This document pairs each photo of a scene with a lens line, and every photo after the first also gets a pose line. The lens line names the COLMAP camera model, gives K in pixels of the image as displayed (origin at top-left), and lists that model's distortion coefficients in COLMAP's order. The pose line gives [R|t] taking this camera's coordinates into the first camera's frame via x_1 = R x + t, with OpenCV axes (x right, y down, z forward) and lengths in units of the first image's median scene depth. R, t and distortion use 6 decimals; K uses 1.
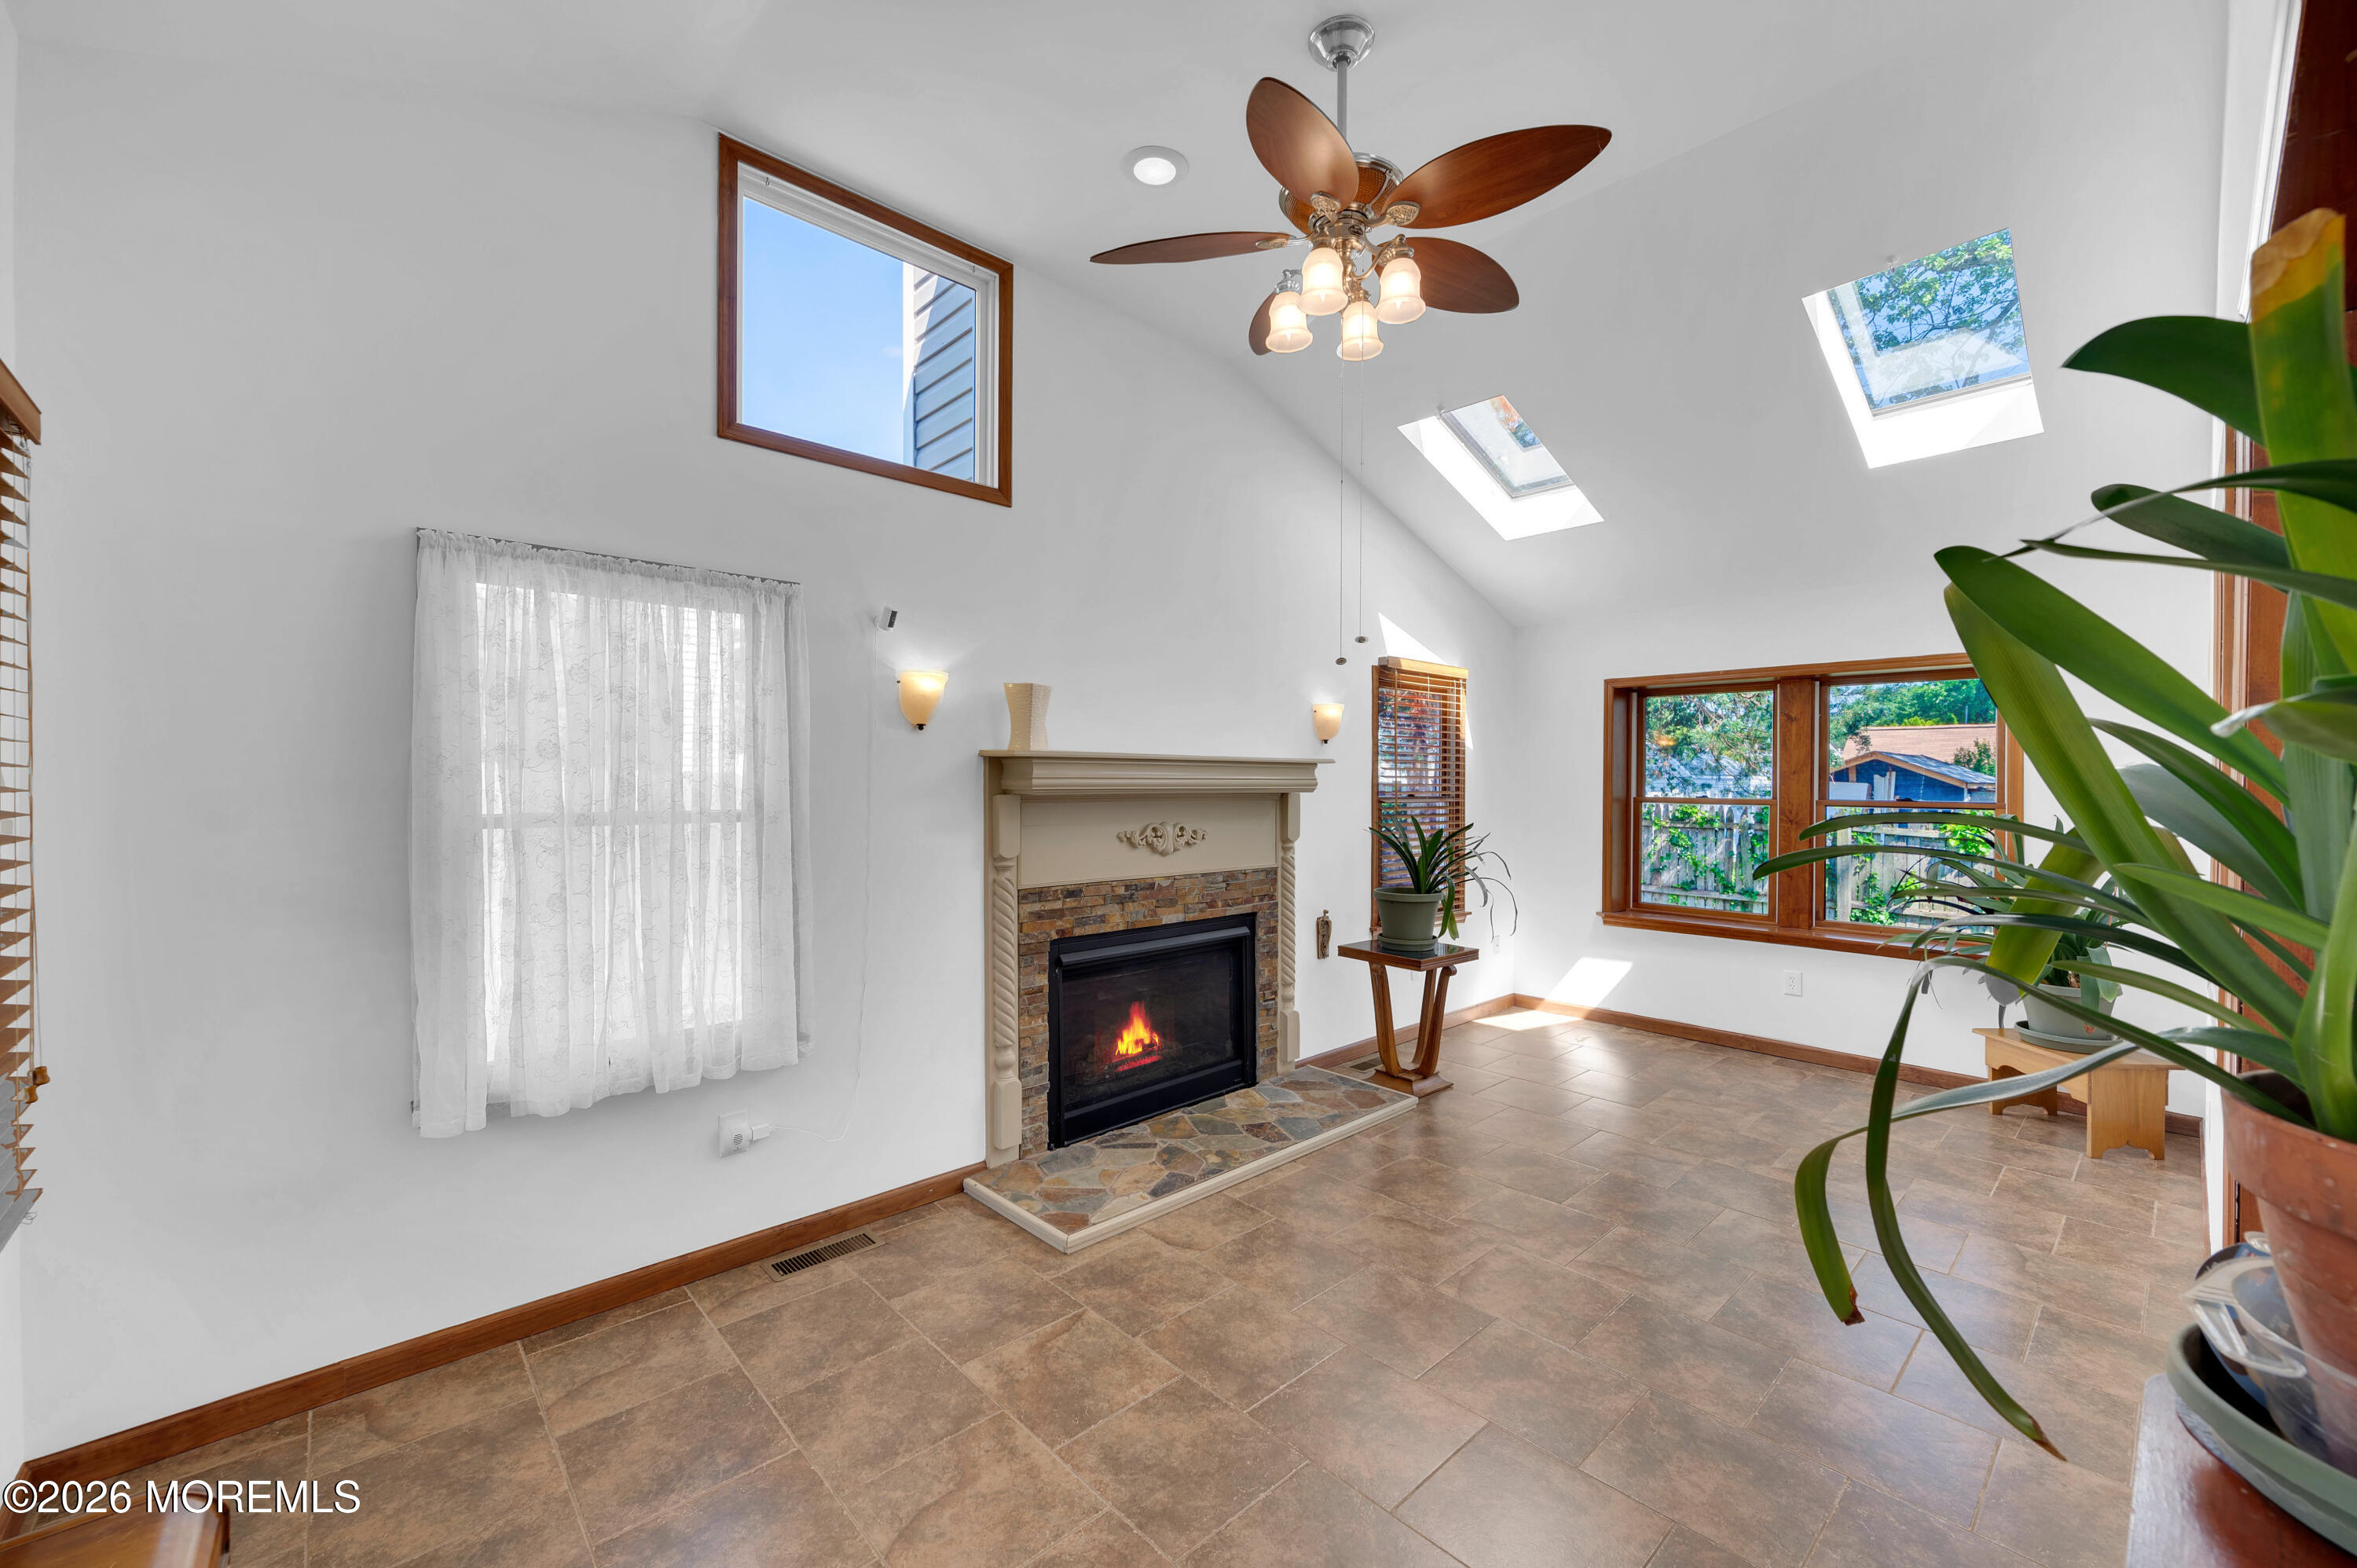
lens RADIAL K [[926.6, 0, 1169.9], [0, 926.6, 782.0], [0, 0, 1]] dist [-0.000554, -0.000552]
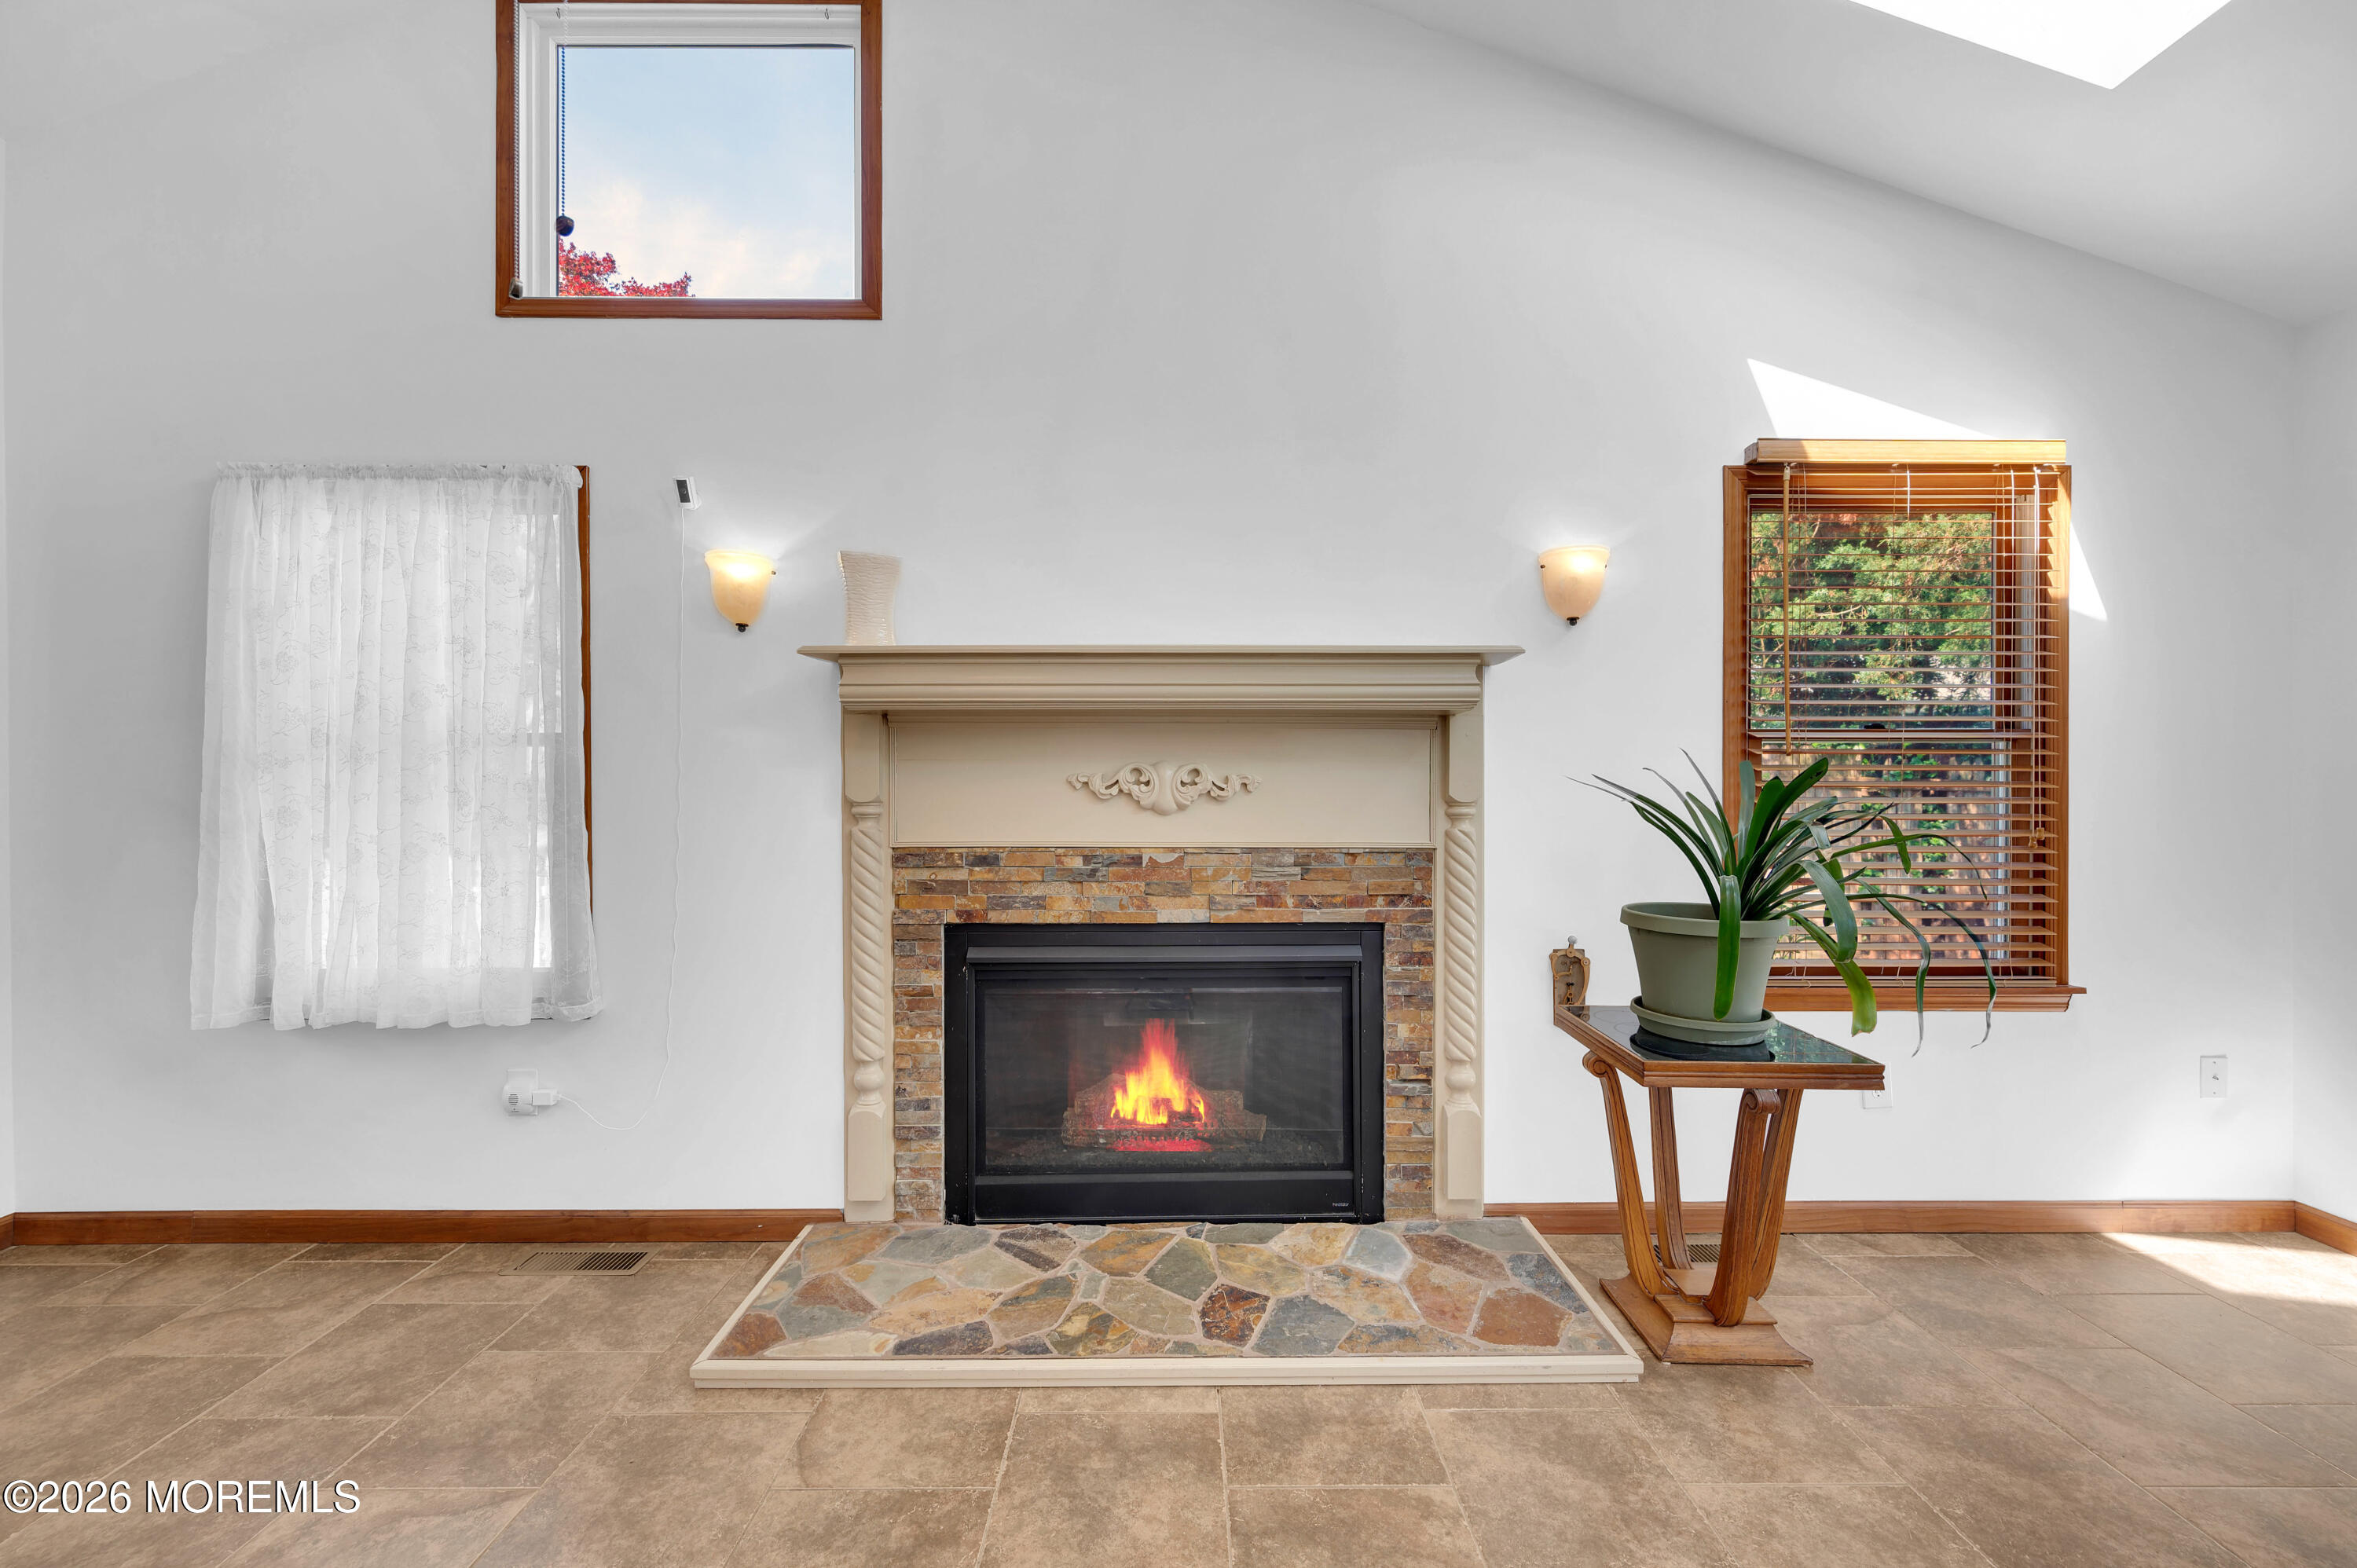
lens RADIAL K [[926.6, 0, 1166.2], [0, 926.6, 788.8], [0, 0, 1]] dist [-0.000554, -0.000552]
pose [[0.742598, -0.000771, -0.669737, 0.428887], [0.003410, 0.999991, 0.002630, 0.062168], [0.669728, -0.004237, 0.742594, 0.546699]]
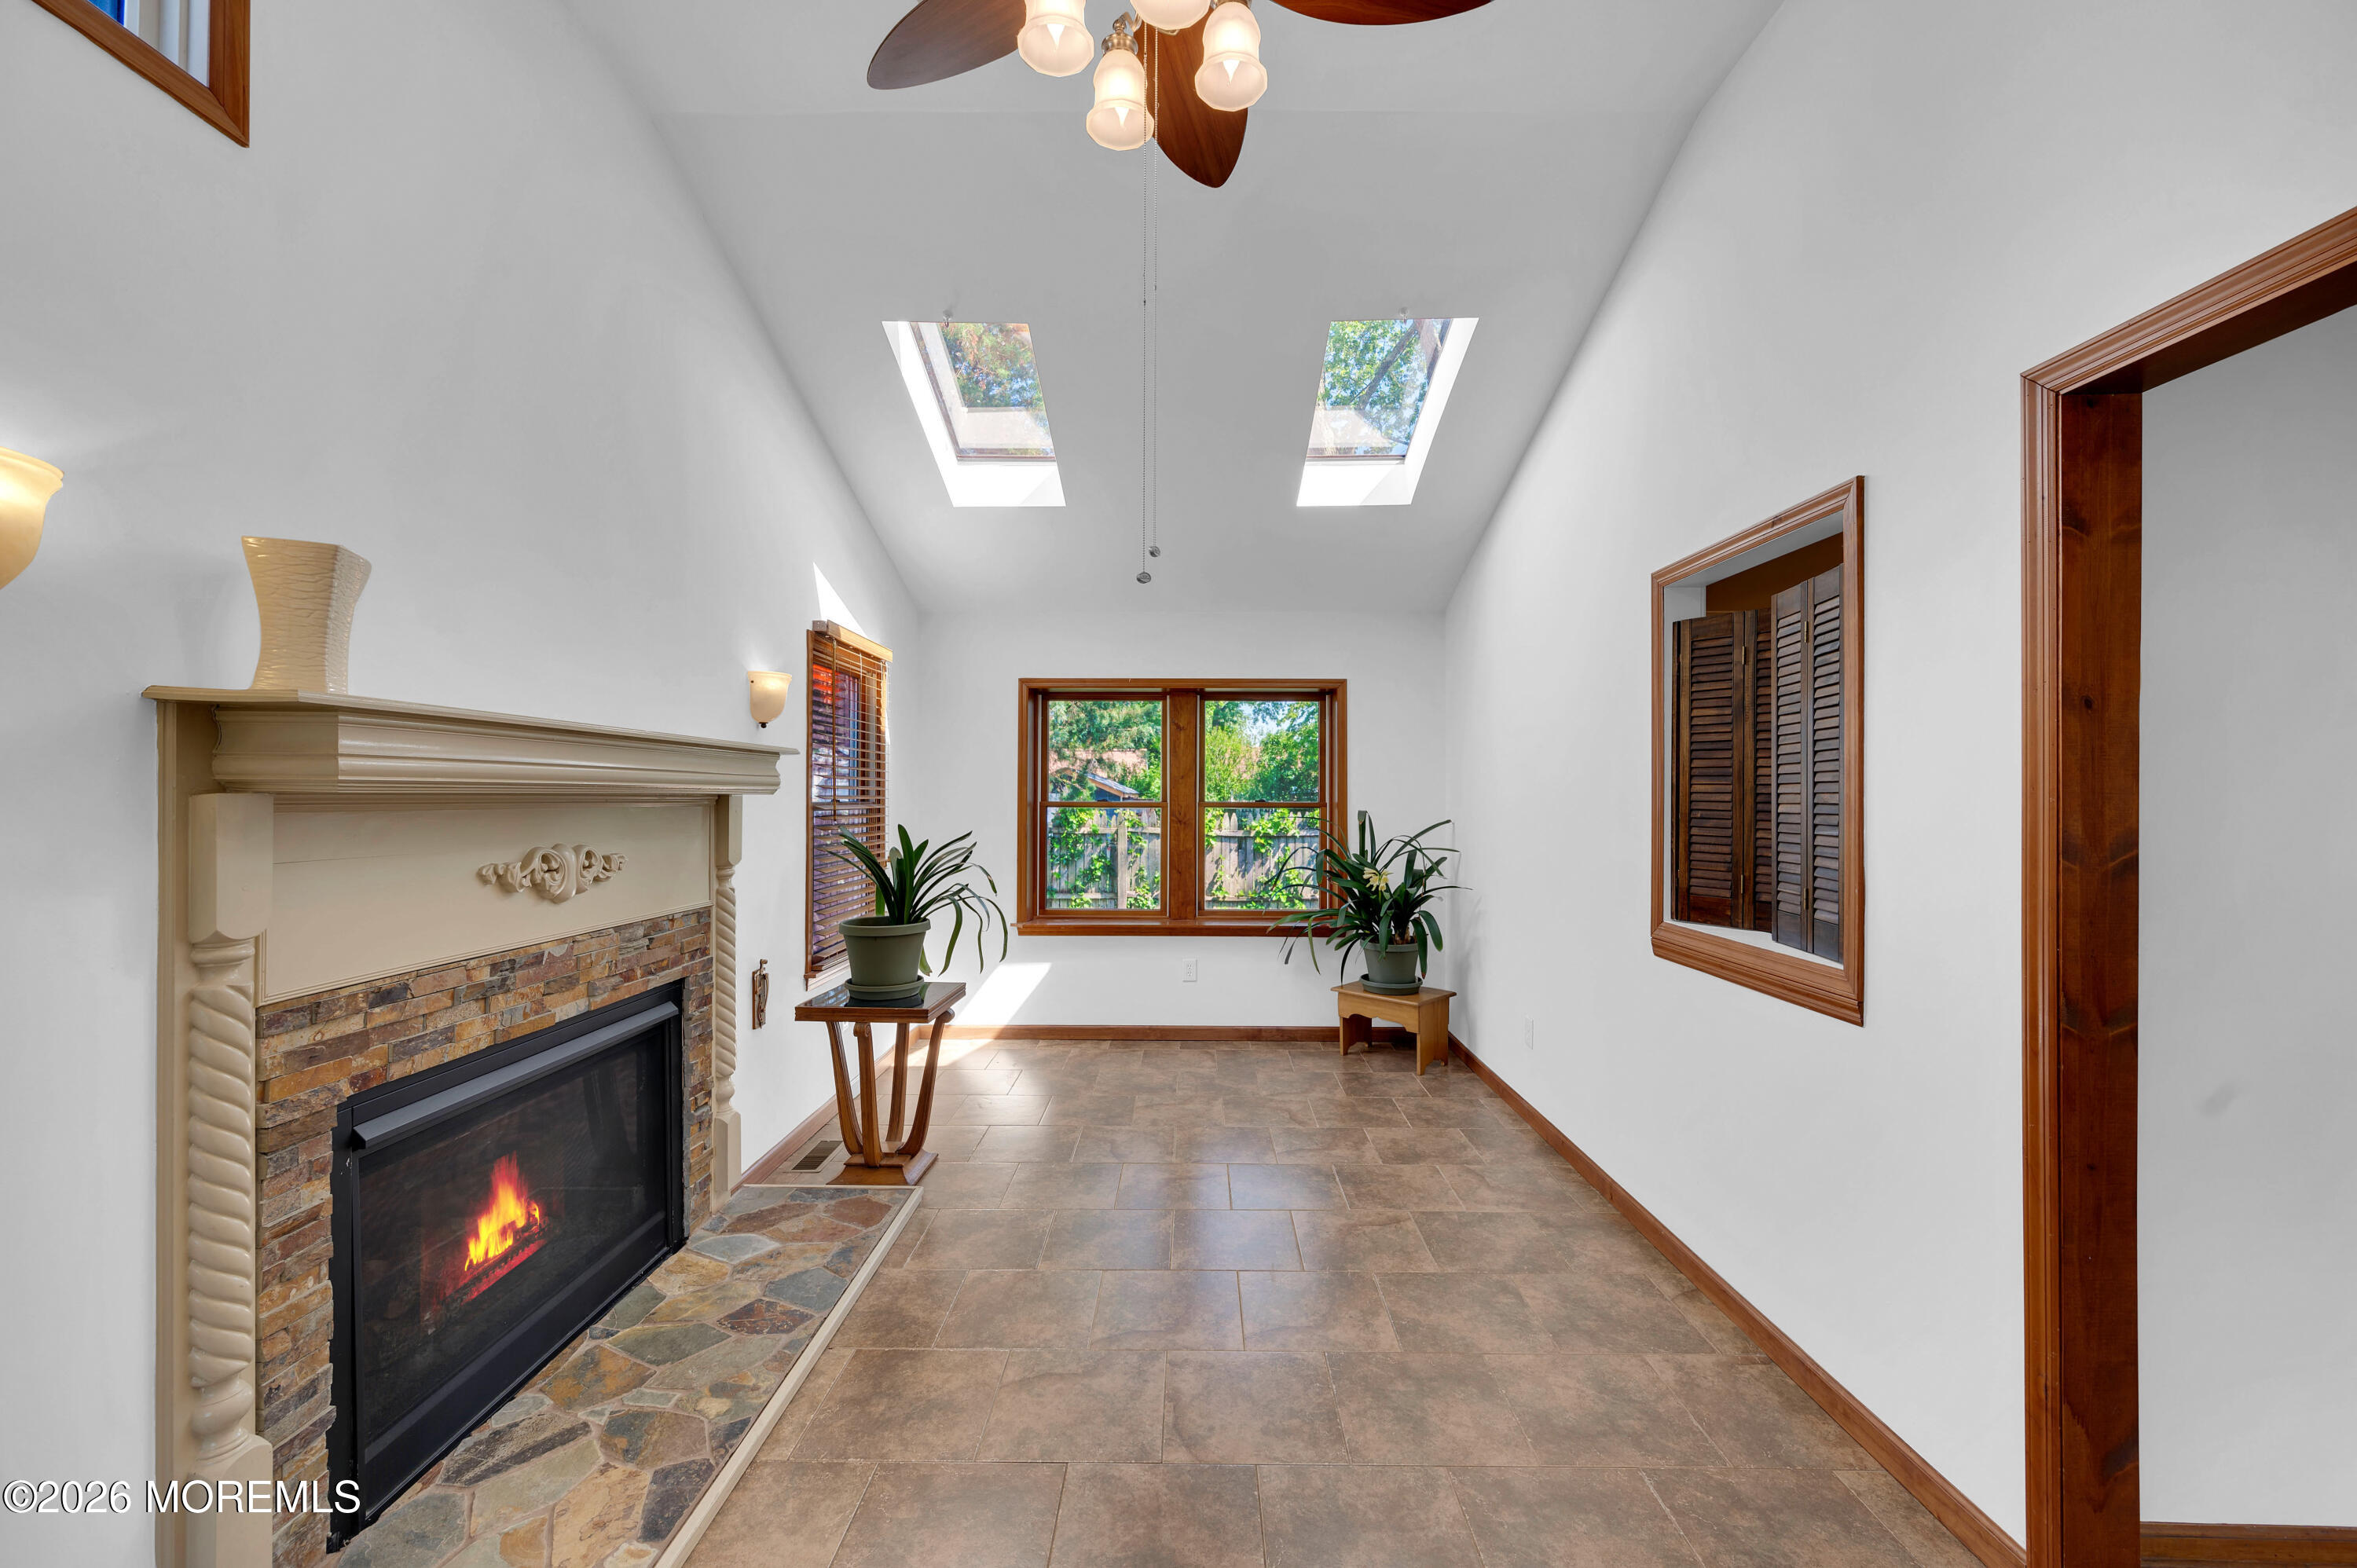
lens RADIAL K [[926.6, 0, 1176.4], [0, 926.6, 783.4], [0, 0, 1]] dist [-0.000554, -0.000552]
pose [[0.683226, 0.007264, 0.730171, -0.168343], [0.001693, 0.999932, -0.011533, 0.013136], [-0.730205, 0.009116, 0.683167, 0.335831]]
